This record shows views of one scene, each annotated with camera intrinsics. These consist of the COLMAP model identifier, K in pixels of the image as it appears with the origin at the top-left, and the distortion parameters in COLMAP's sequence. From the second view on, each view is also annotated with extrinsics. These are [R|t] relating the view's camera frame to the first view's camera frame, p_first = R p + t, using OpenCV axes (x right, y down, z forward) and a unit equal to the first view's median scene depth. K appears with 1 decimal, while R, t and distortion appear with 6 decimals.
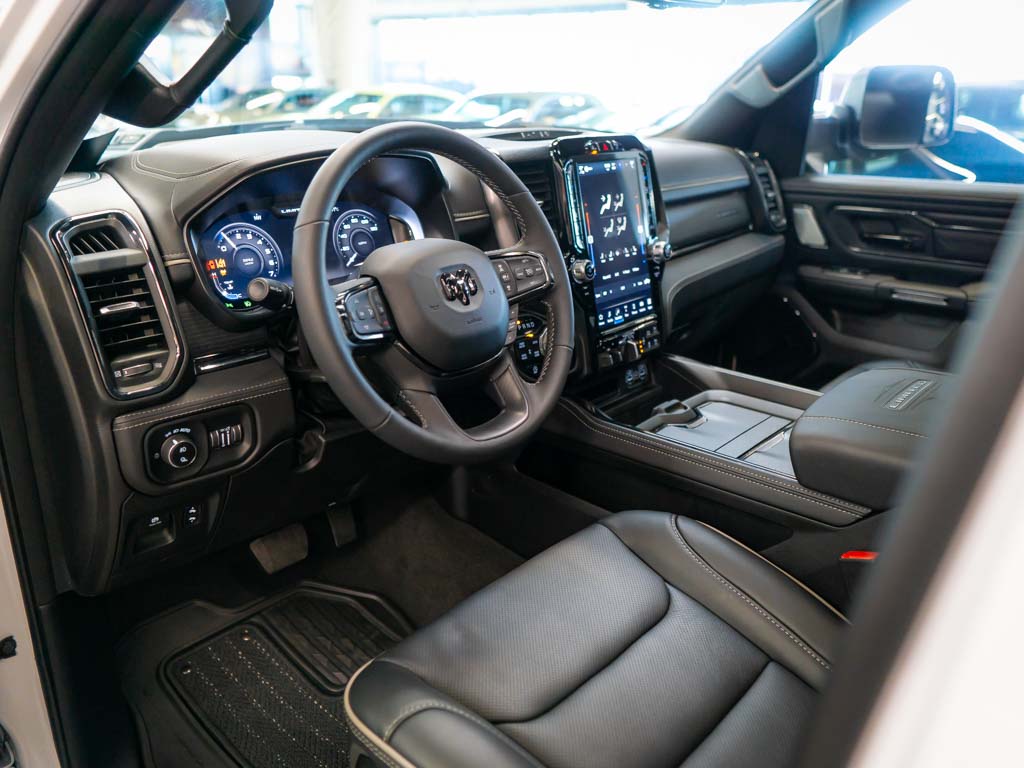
lens RADIAL K [[813.9, 0, 512.0], [0, 813.9, 384.0], [0, 0, 1]] dist [-0.001530, -0.000284]
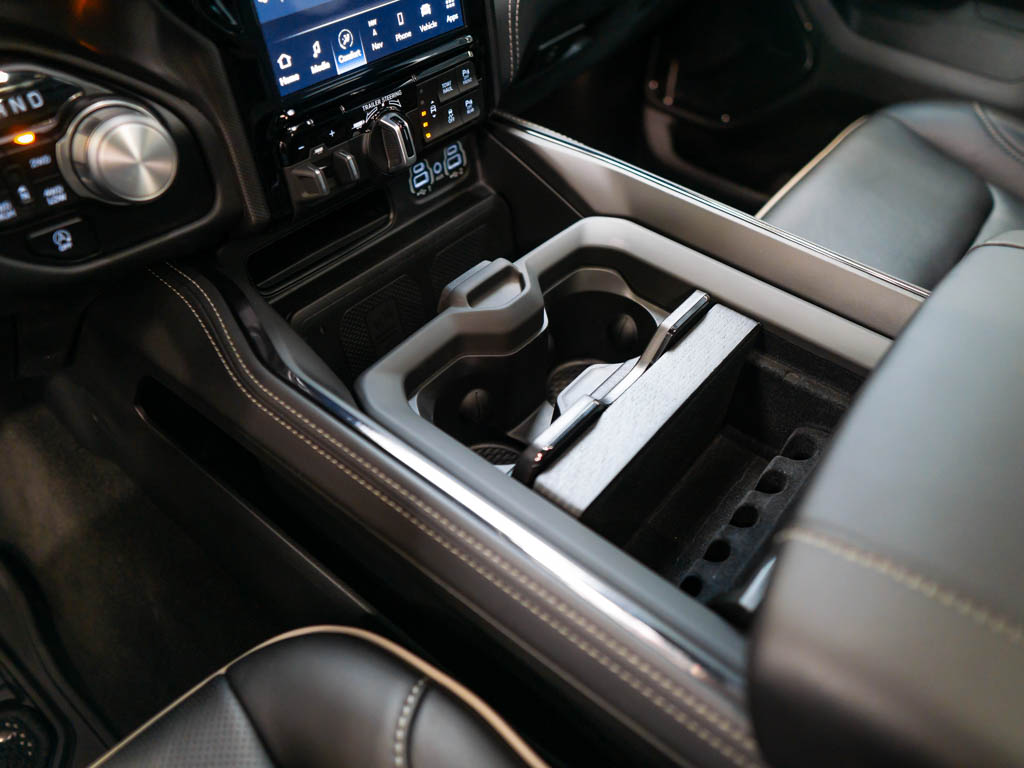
lens RADIAL K [[781.1, 0, 512.0], [0, 781.1, 384.0], [0, 0, 1]] dist [-0.006056, -0.007174]
pose [[0.998016, -0.003996, 0.062834, 0.186151], [-0.023032, 0.905643, 0.423415, -0.100370], [-0.058597, -0.424022, 0.903754, 0.616843]]
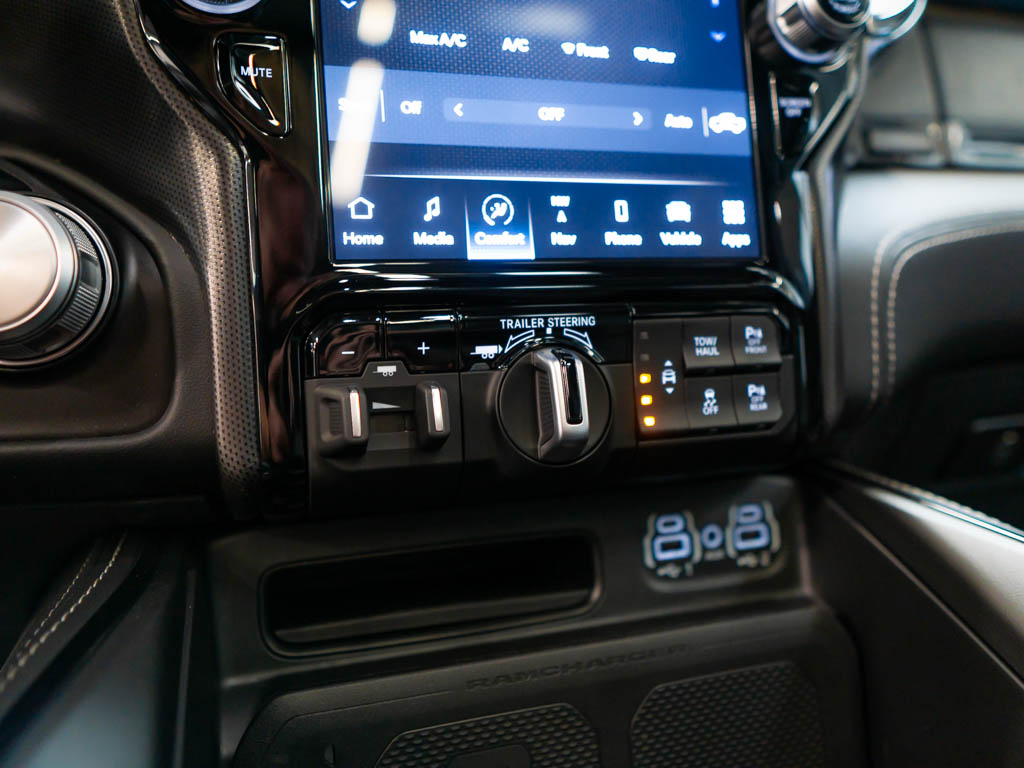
lens RADIAL K [[781.1, 0, 512.0], [0, 781.1, 384.0], [0, 0, 1]] dist [-0.006056, -0.007174]
pose [[0.859278, 0.060756, -0.507888, 0.243569], [-0.156862, 0.976379, -0.148591, -0.015083], [0.486863, 0.207349, 0.848511, 0.853316]]
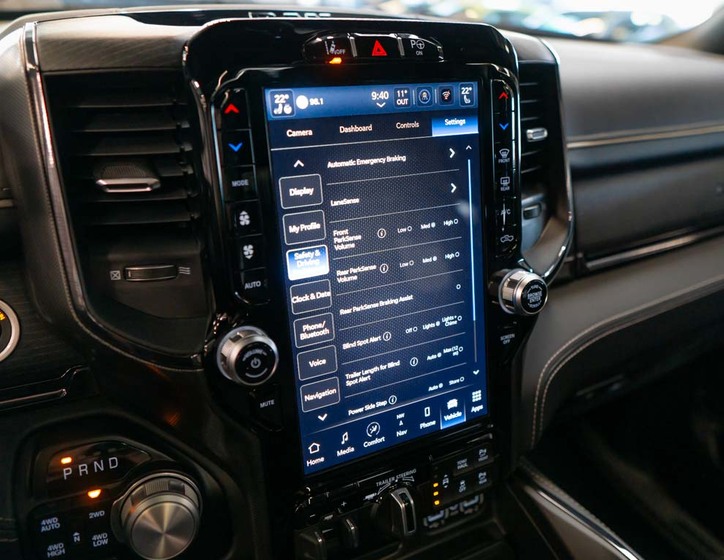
lens RADIAL K [[601.1, 0, 362.0], [0, 601.1, 280.0], [0, 0, 1]] dist [0.003550, -0.006987]
pose [[0.937812, 0.156216, -0.310009, 0.217152], [-0.135586, 0.986925, 0.087155, -0.200645], [0.319571, -0.039702, 0.946730, 0.702330]]
